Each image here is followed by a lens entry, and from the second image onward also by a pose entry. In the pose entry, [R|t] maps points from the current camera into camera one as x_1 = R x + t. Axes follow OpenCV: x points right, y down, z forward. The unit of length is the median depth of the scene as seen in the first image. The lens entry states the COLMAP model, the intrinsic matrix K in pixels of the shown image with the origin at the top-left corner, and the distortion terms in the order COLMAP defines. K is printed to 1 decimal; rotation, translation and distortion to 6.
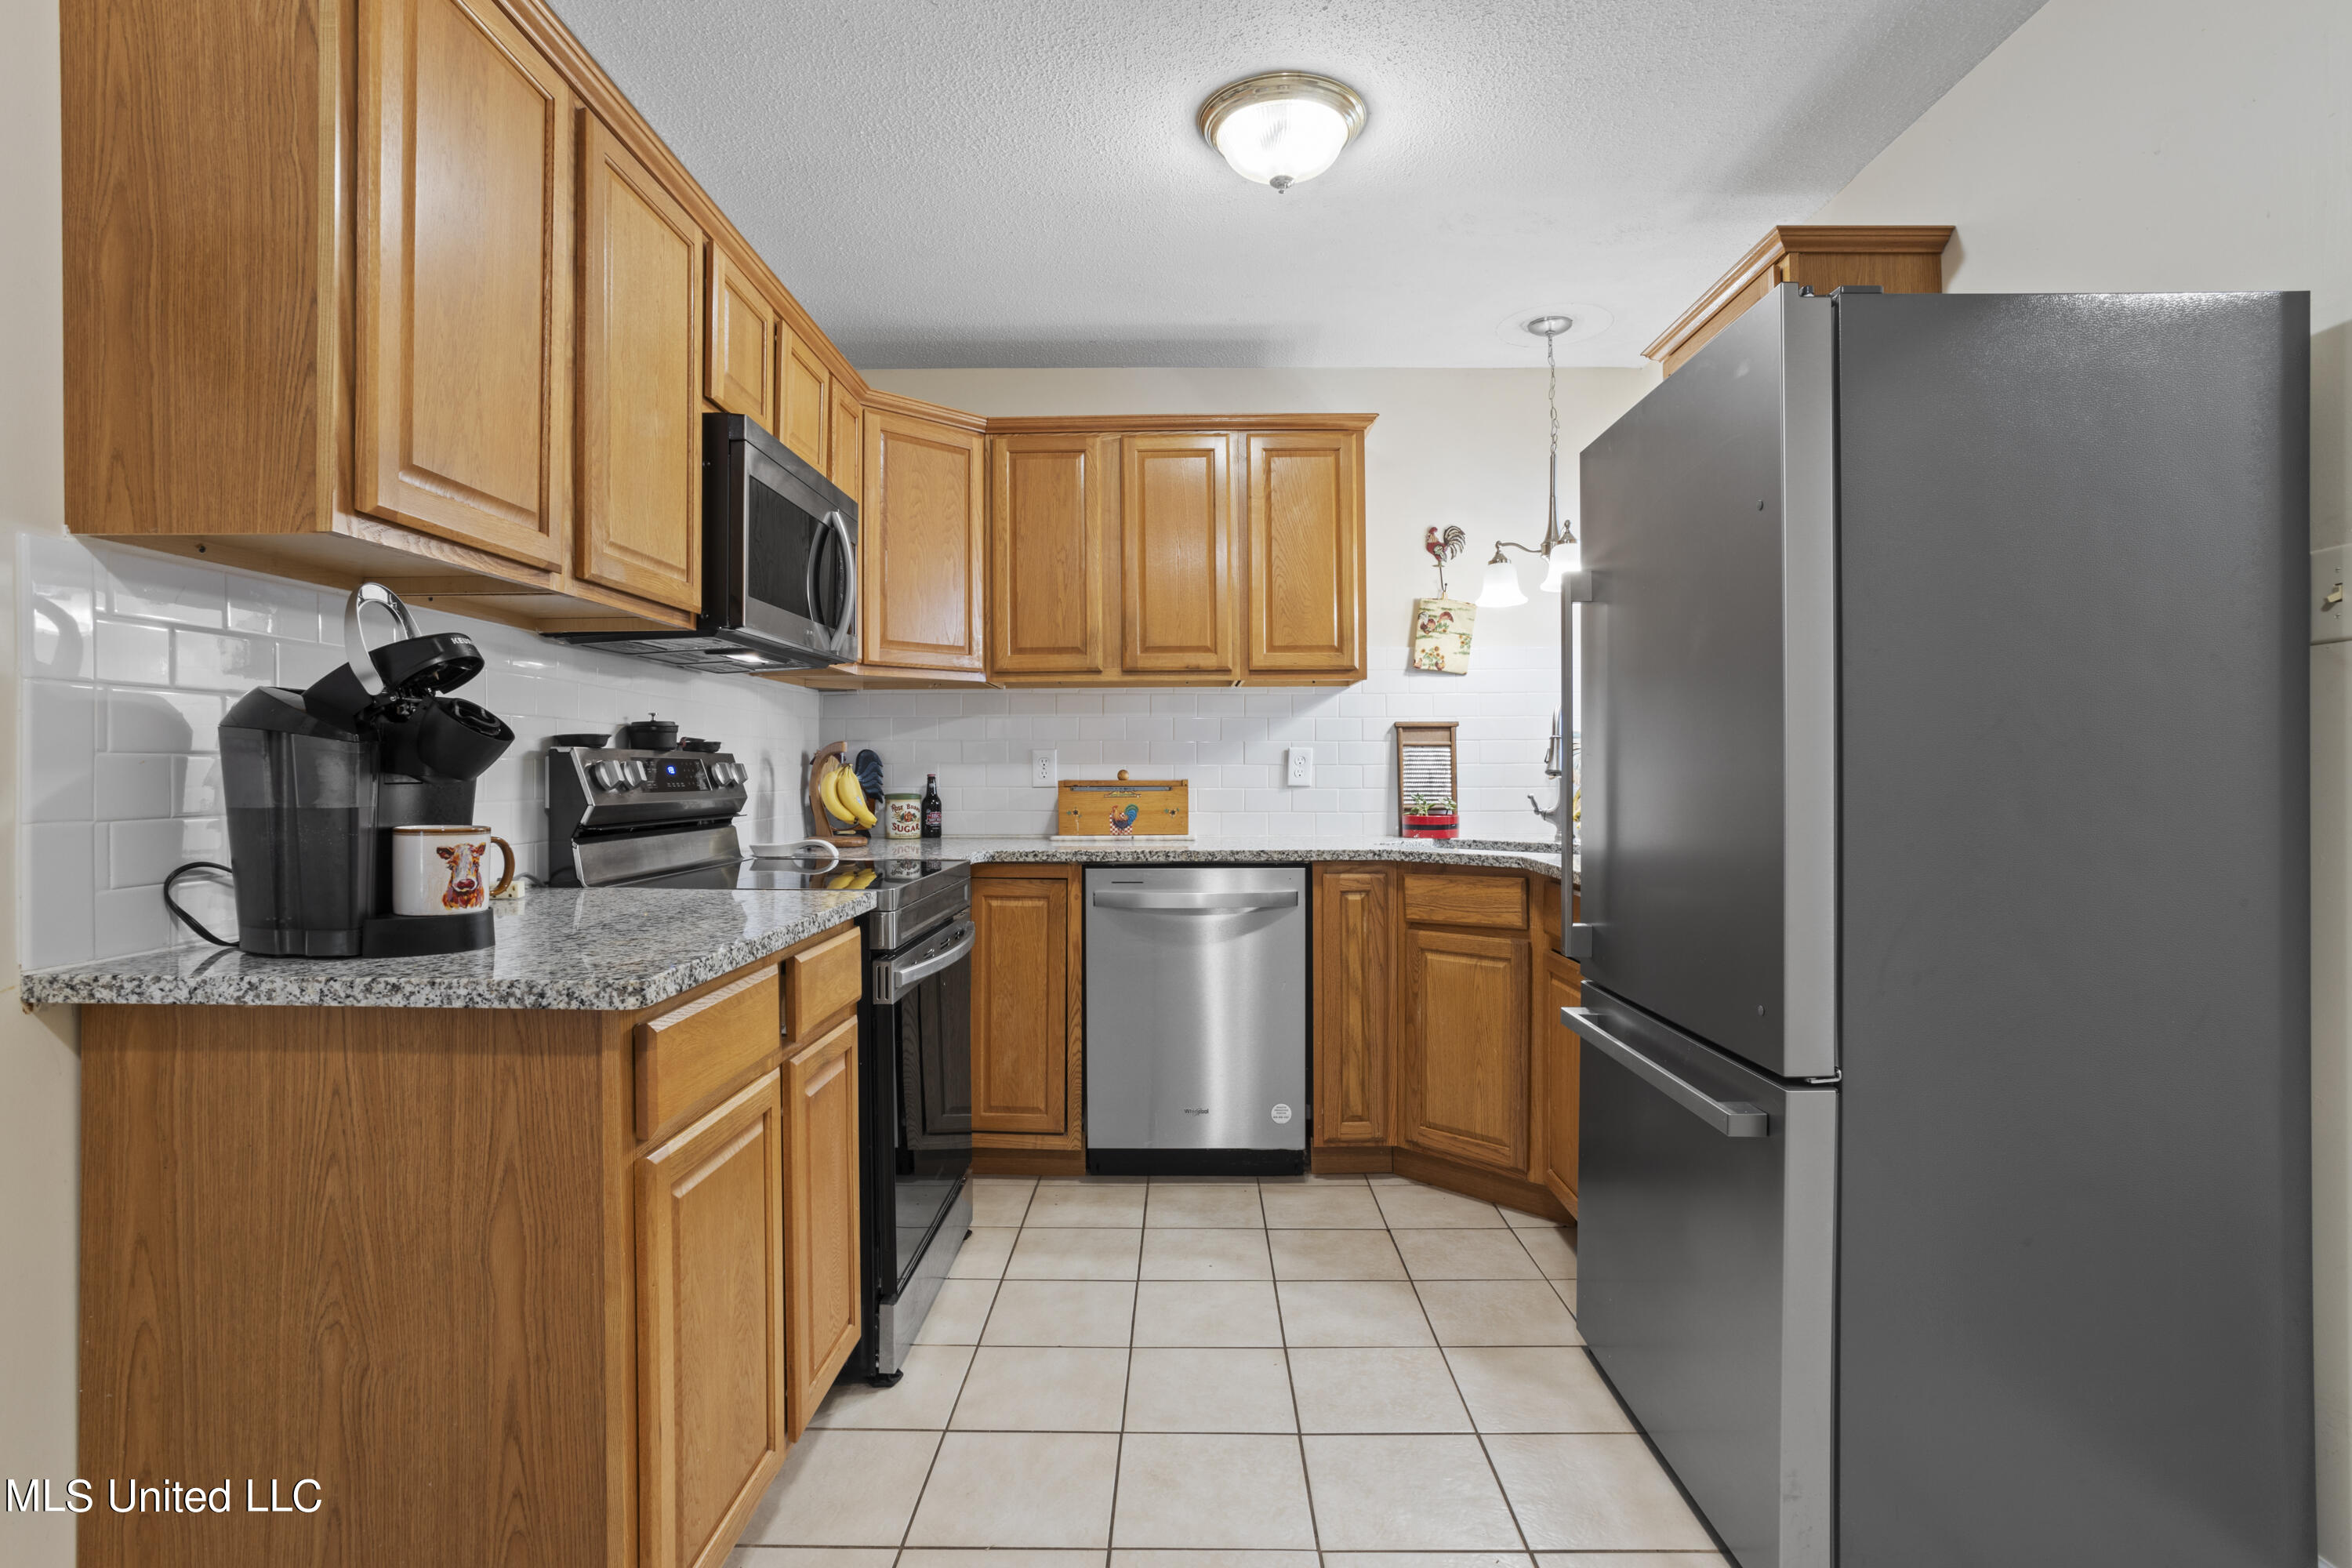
lens RADIAL K [[1201.8, 0, 1176.0], [0, 1201.8, 784.0], [0, 0, 1]] dist [-0.048525, 0.032145]
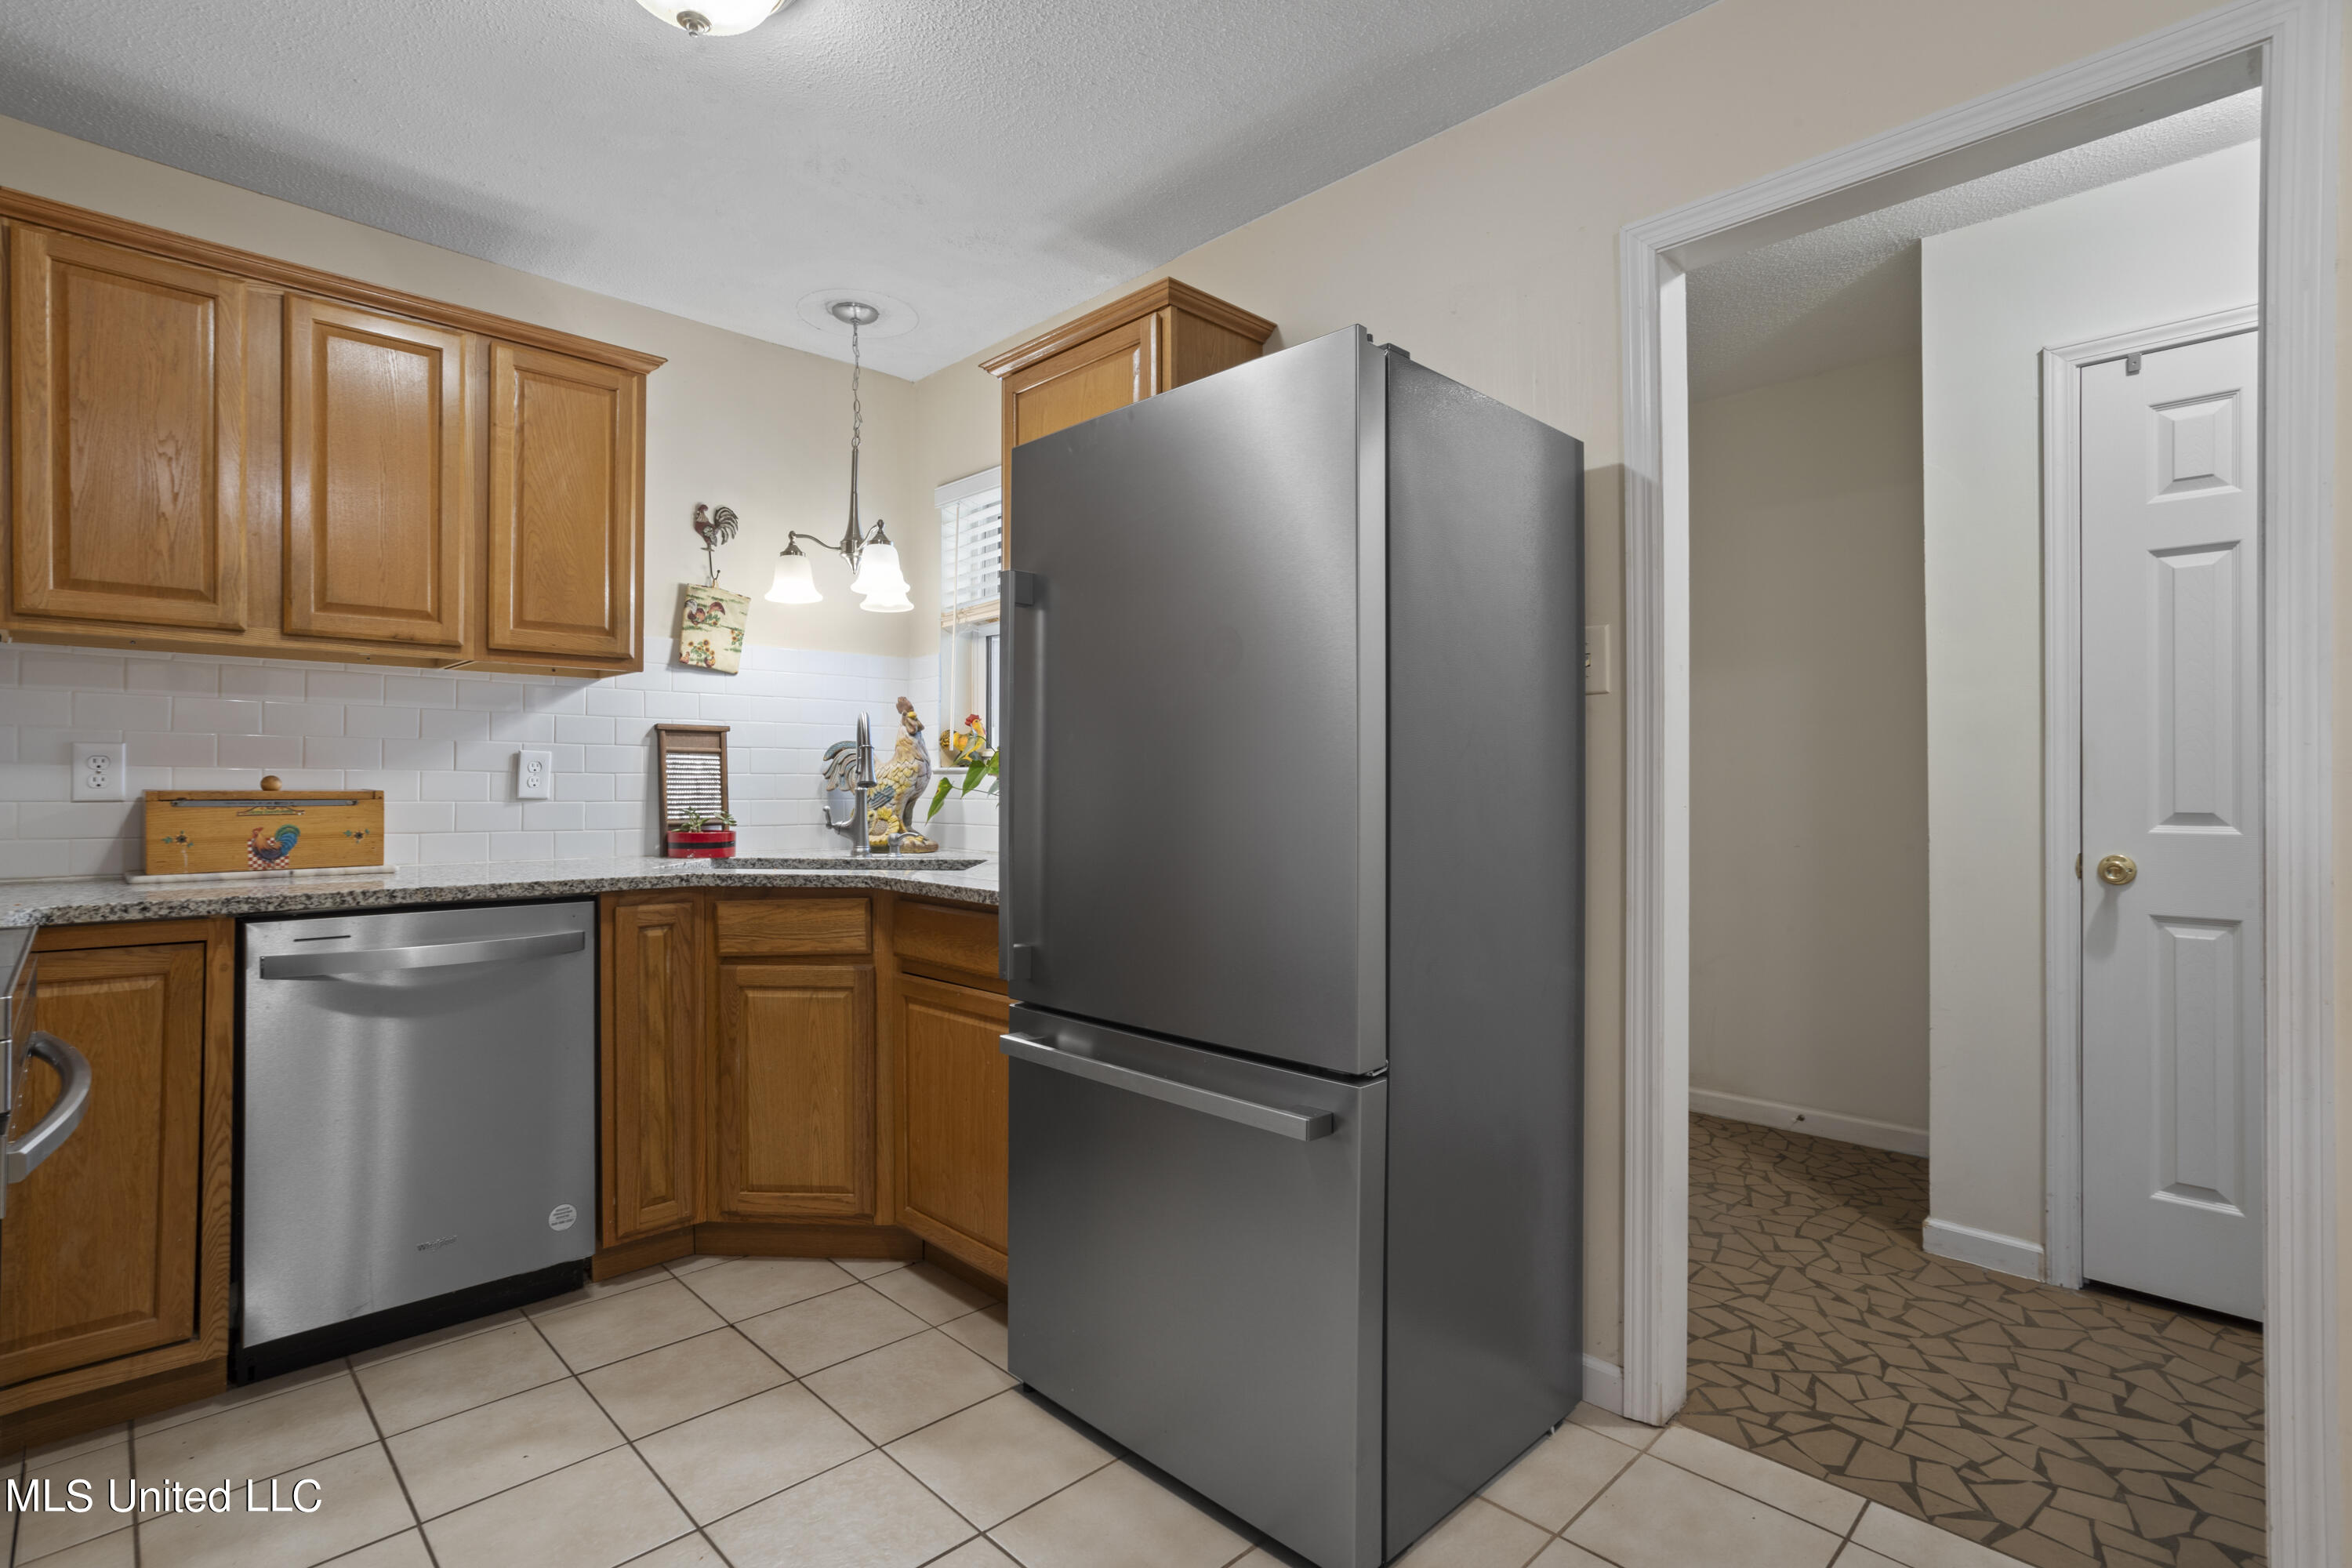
lens RADIAL K [[1147.6, 0, 1176.0], [0, 1147.6, 784.0], [0, 0, 1]] dist [-0.047262, 0.033699]
pose [[0.706291, 0.006374, 0.707893, -0.149044], [0.001392, 0.999945, -0.010393, 0.000347], [-0.707920, 0.008326, 0.706244, 0.186251]]
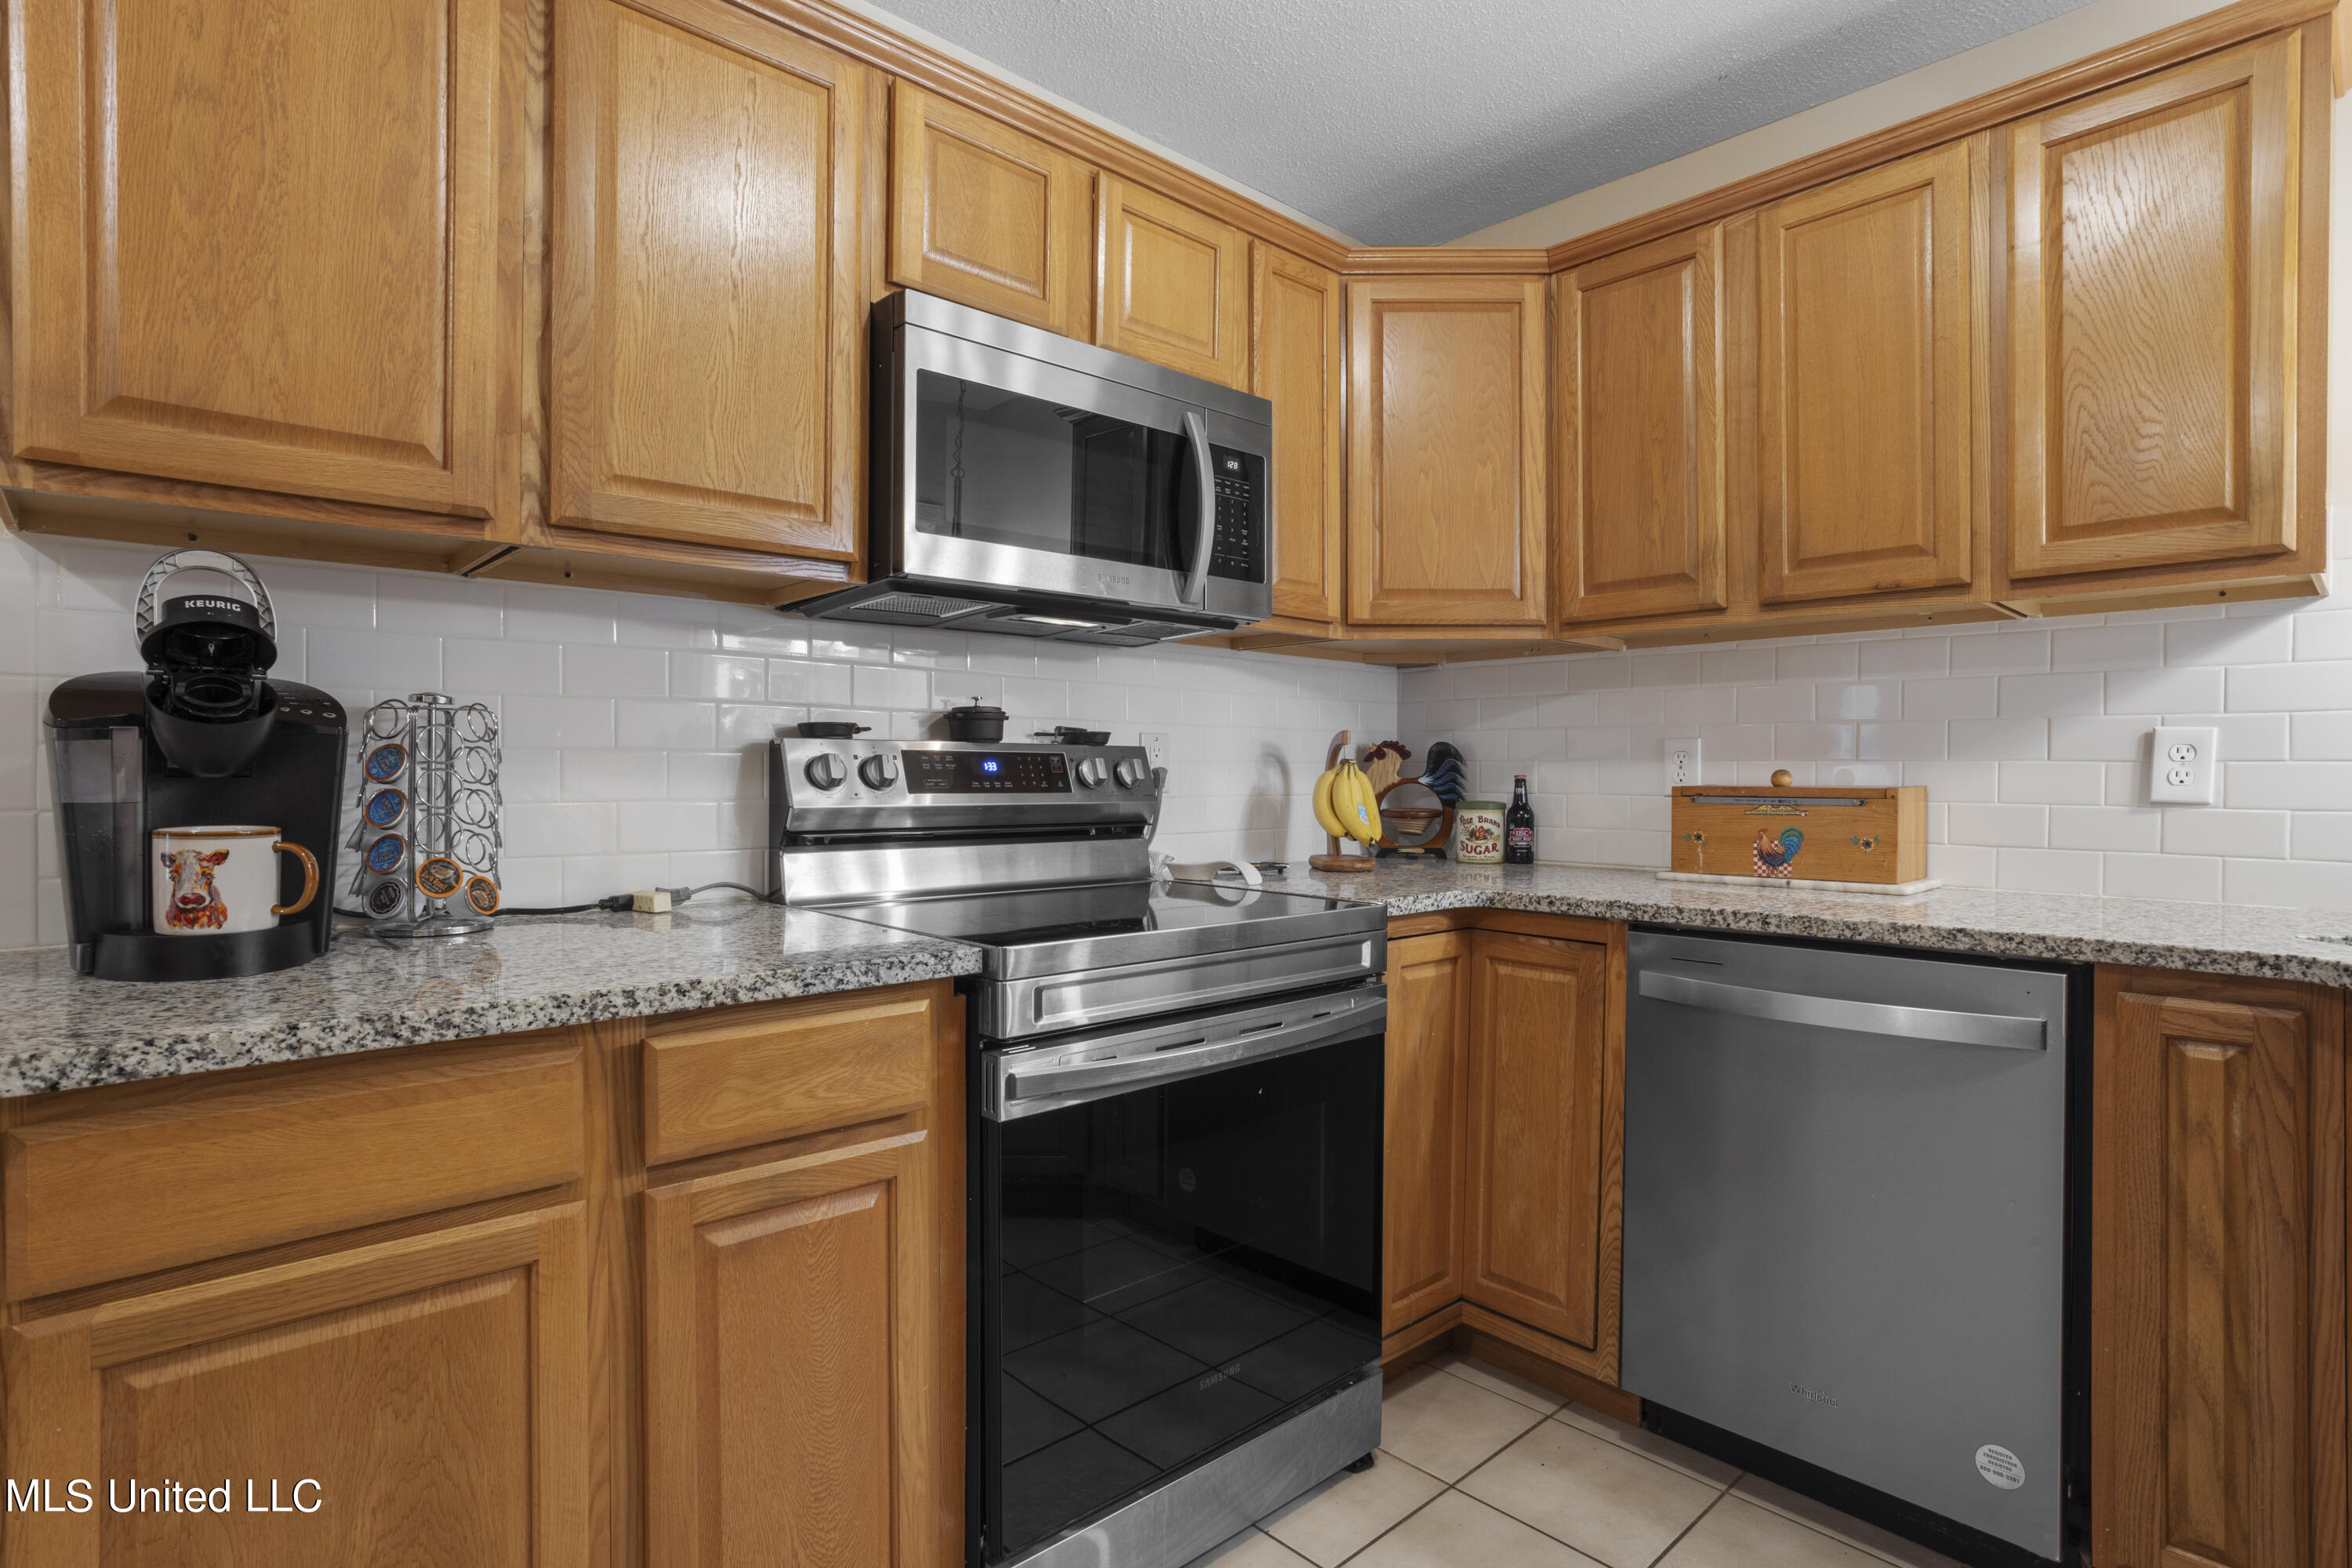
lens RADIAL K [[1201.8, 0, 1176.0], [0, 1201.8, 784.0], [0, 0, 1]] dist [-0.048525, 0.032145]
pose [[0.685372, 0.010692, -0.728115, 0.199692], [-0.012582, 0.999917, 0.002840, -0.002769], [0.728085, 0.007215, 0.685449, 0.404304]]
